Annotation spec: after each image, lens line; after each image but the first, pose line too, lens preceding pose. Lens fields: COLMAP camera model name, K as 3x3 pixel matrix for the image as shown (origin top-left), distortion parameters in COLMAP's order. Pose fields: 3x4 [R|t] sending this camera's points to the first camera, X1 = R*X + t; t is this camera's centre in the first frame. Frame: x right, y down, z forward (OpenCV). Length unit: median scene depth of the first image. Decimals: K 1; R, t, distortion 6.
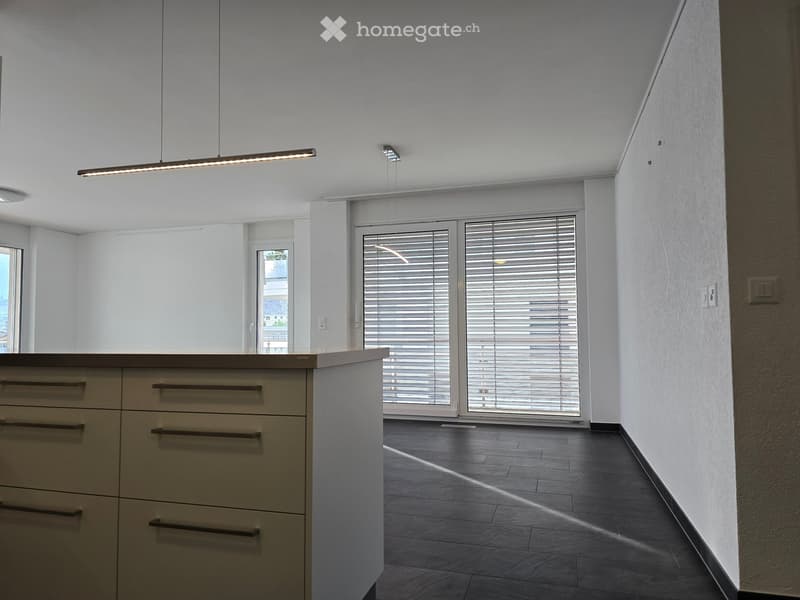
lens RADIAL K [[547.0, 0, 403.4], [0, 547.0, 302.6], [0, 0, 1]] dist [0.081580, -0.117229]
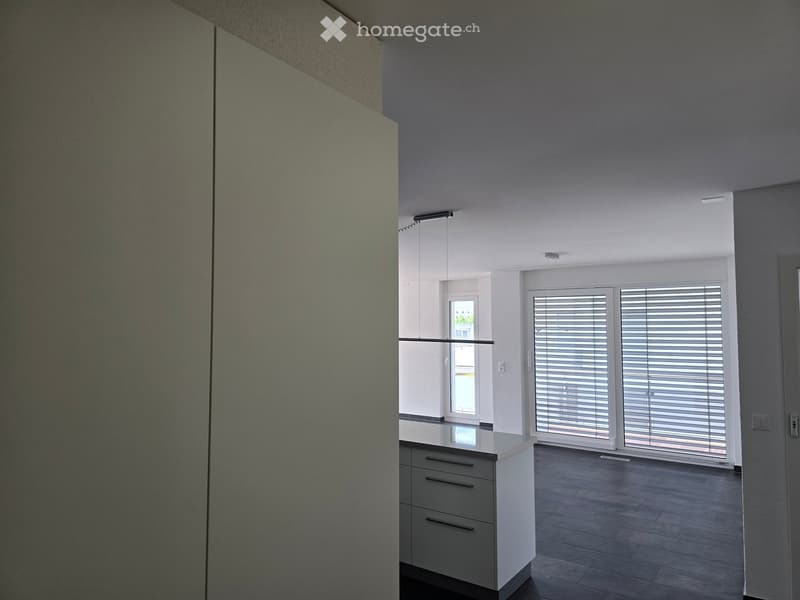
lens RADIAL K [[547.0, 0, 403.4], [0, 547.0, 302.6], [0, 0, 1]] dist [0.081580, -0.117229]
pose [[0.947060, -0.009867, -0.320905, 0.050385], [0.013048, 0.999885, 0.007763, -0.132015], [0.320791, -0.011540, 0.947080, -0.303267]]
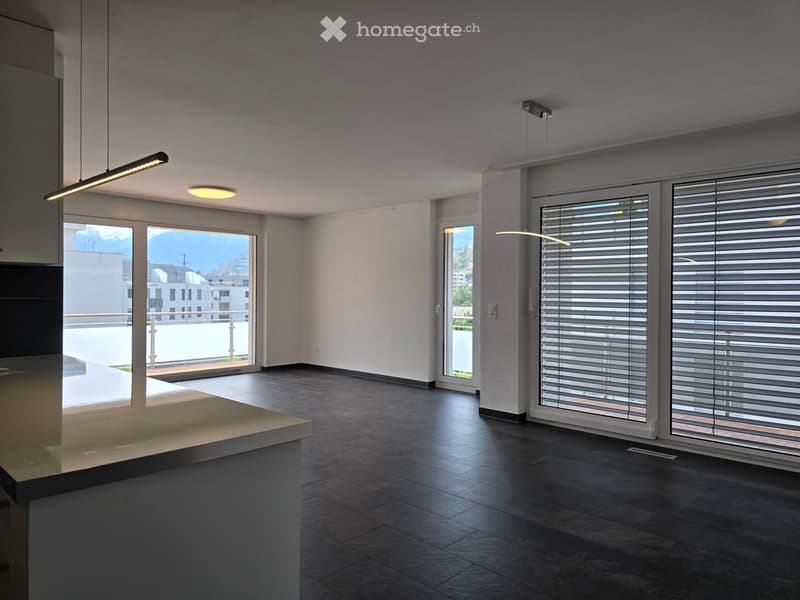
lens RADIAL K [[547.0, 0, 403.4], [0, 547.0, 302.6], [0, 0, 1]] dist [0.081580, -0.117229]
pose [[0.889805, 0.020749, -0.455868, 0.133272], [0.010727, 0.997739, 0.066350, -0.038691], [0.456214, -0.063929, 0.887571, 0.156921]]
